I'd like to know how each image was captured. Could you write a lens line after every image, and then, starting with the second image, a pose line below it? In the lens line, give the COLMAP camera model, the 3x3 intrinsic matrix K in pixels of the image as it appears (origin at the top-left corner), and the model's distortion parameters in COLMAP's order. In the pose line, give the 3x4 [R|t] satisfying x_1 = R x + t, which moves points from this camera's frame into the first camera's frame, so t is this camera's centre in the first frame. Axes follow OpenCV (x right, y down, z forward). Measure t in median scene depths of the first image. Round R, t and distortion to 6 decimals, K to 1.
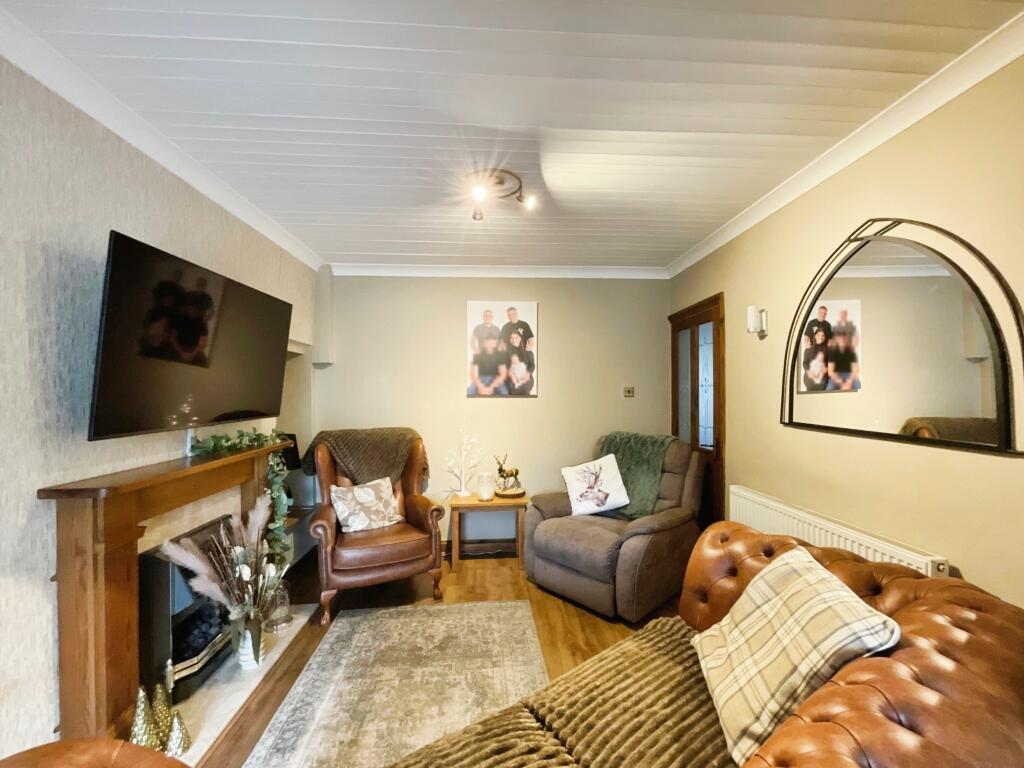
lens RADIAL K [[416.2, 0, 502.4], [0, 416.2, 382.7], [0, 0, 1]] dist [-0.000334, -0.000098]
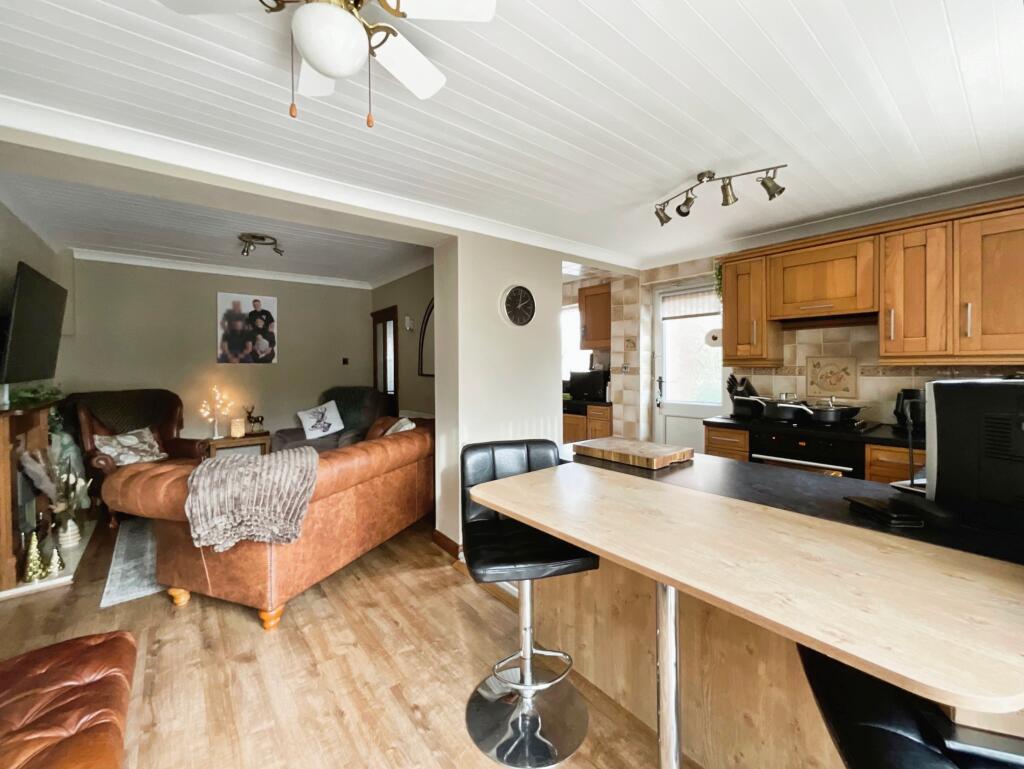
lens RADIAL K [[416.2, 0, 502.4], [0, 416.2, 383.2], [0, 0, 1]] dist [-0.000334, -0.000098]
pose [[0.818829, -0.027496, 0.573378, -0.109558], [-0.008772, 0.998136, 0.060391, 0.006421], [-0.573970, -0.054479, 0.817062, -0.628158]]
